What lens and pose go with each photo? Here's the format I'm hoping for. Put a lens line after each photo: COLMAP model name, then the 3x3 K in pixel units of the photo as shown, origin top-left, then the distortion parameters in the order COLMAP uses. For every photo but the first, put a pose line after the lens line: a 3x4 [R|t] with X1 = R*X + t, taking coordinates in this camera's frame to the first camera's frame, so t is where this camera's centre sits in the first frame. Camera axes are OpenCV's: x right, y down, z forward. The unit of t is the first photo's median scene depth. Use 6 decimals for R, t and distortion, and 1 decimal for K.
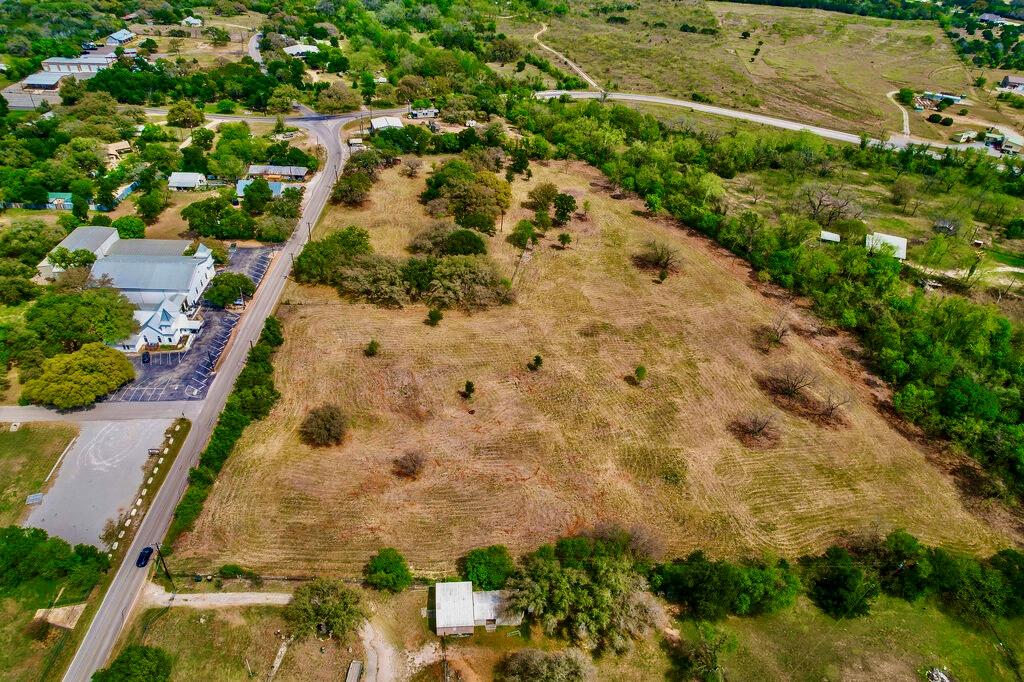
lens RADIAL K [[670.6, 0, 512.0], [0, 670.6, 341.0], [0, 0, 1]] dist [-0.096990, 0.072313]
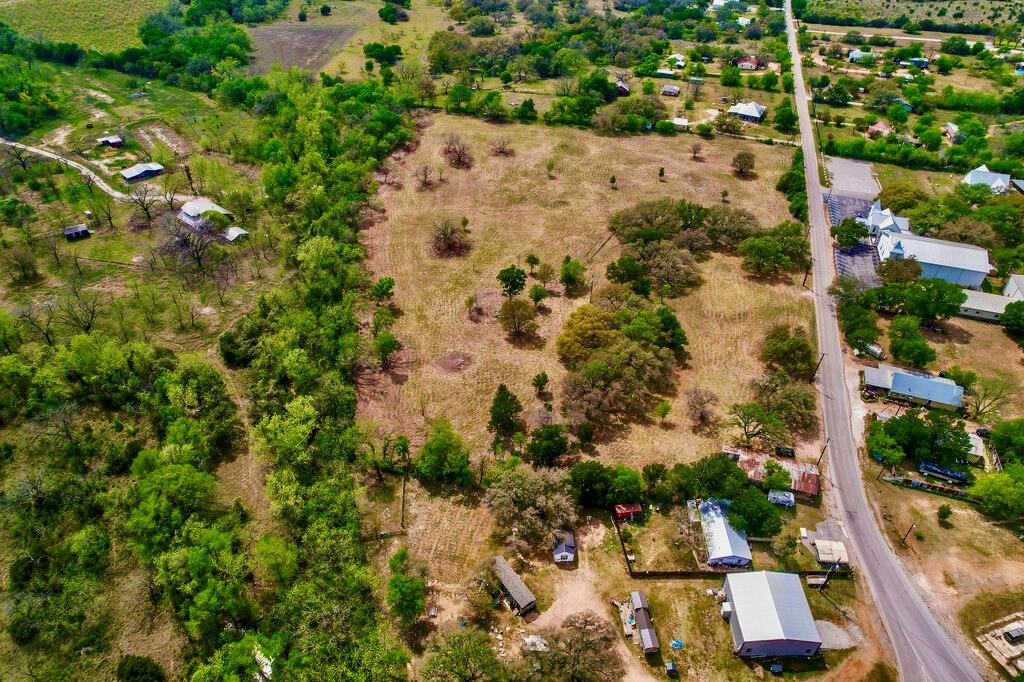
lens RADIAL K [[670.6, 0, 512.0], [0, 670.6, 341.0], [0, 0, 1]] dist [-0.096990, 0.072313]
pose [[-0.944692, -0.249125, 0.213293, -0.138342], [0.140050, 0.281638, 0.949245, -1.159333], [-0.296552, 0.926616, -0.231171, 1.535519]]
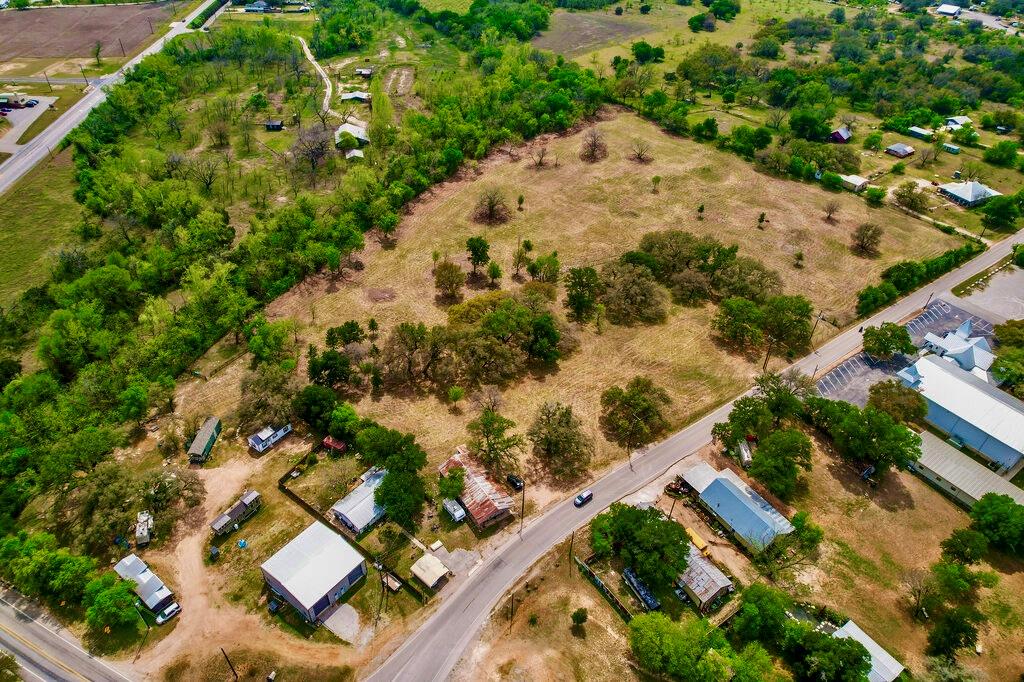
lens RADIAL K [[670.6, 0, 512.0], [0, 670.6, 341.0], [0, 0, 1]] dist [-0.096990, 0.072313]
pose [[-0.560882, -0.557060, 0.612450, -0.647595], [0.448097, 0.417778, 0.790361, -0.983805], [-0.696147, 0.717737, 0.015293, 1.272350]]
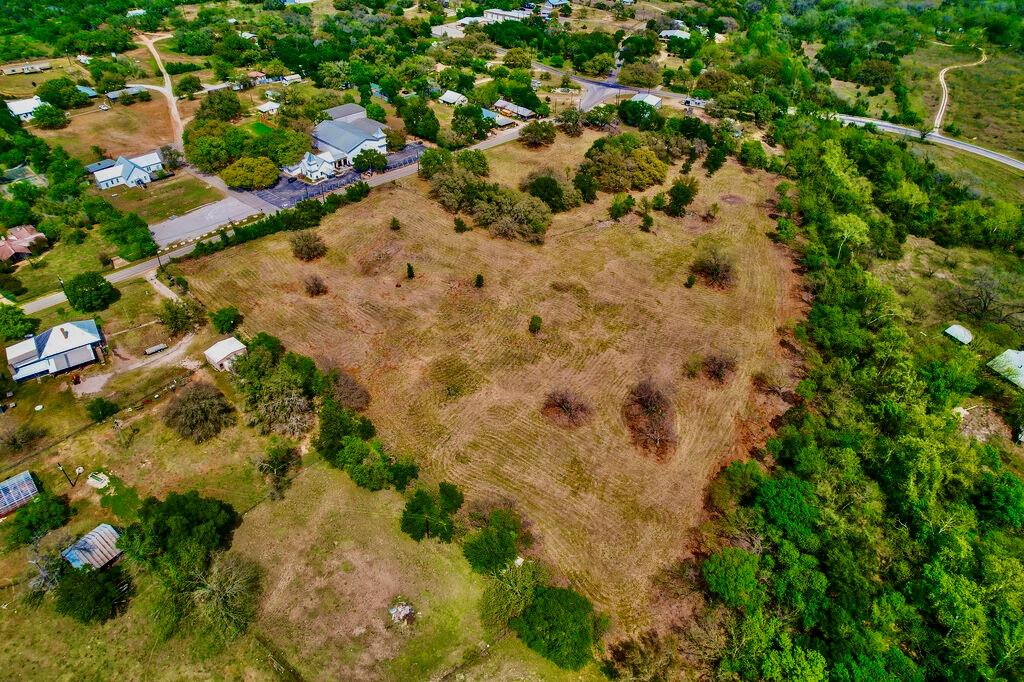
lens RADIAL K [[670.6, 0, 512.0], [0, 670.6, 341.0], [0, 0, 1]] dist [-0.096990, 0.072313]
pose [[0.703015, 0.408753, -0.581972, 0.693310], [-0.414562, 0.900448, 0.131652, -0.042783], [0.577848, 0.148711, 0.802482, 0.111603]]
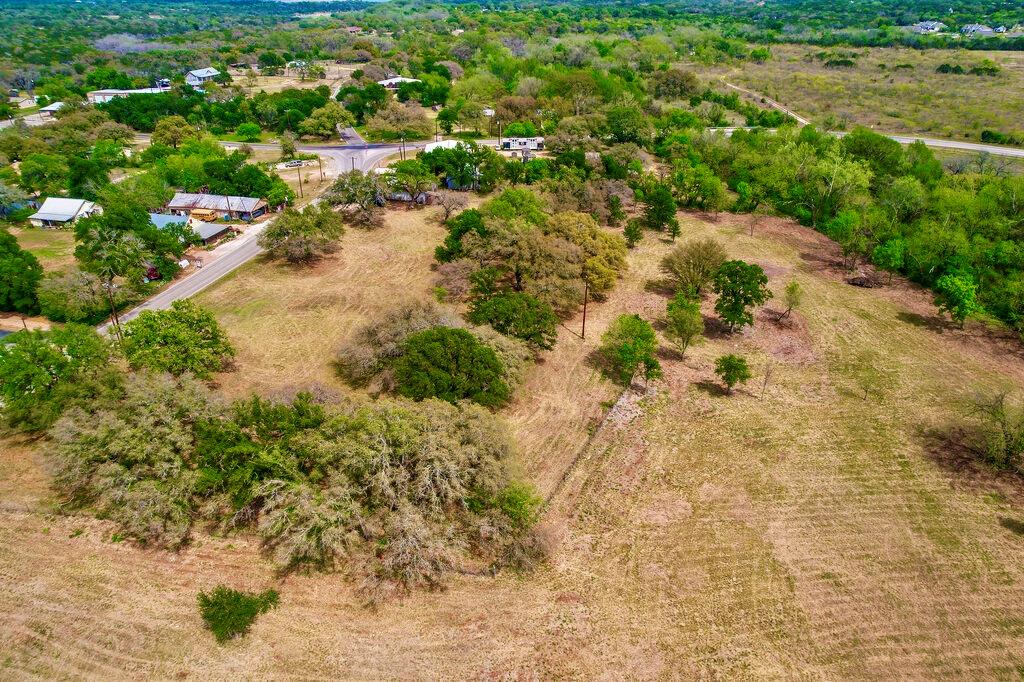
lens RADIAL K [[691.6, 0, 518.3], [0, 691.6, 341.2], [0, 0, 1]] dist [-0.099726, 0.080412]
pose [[0.965687, 0.071938, -0.249546, 0.066271], [-0.108726, 0.984599, -0.136909, -0.118080], [0.235854, 0.159344, 0.958636, 0.686845]]
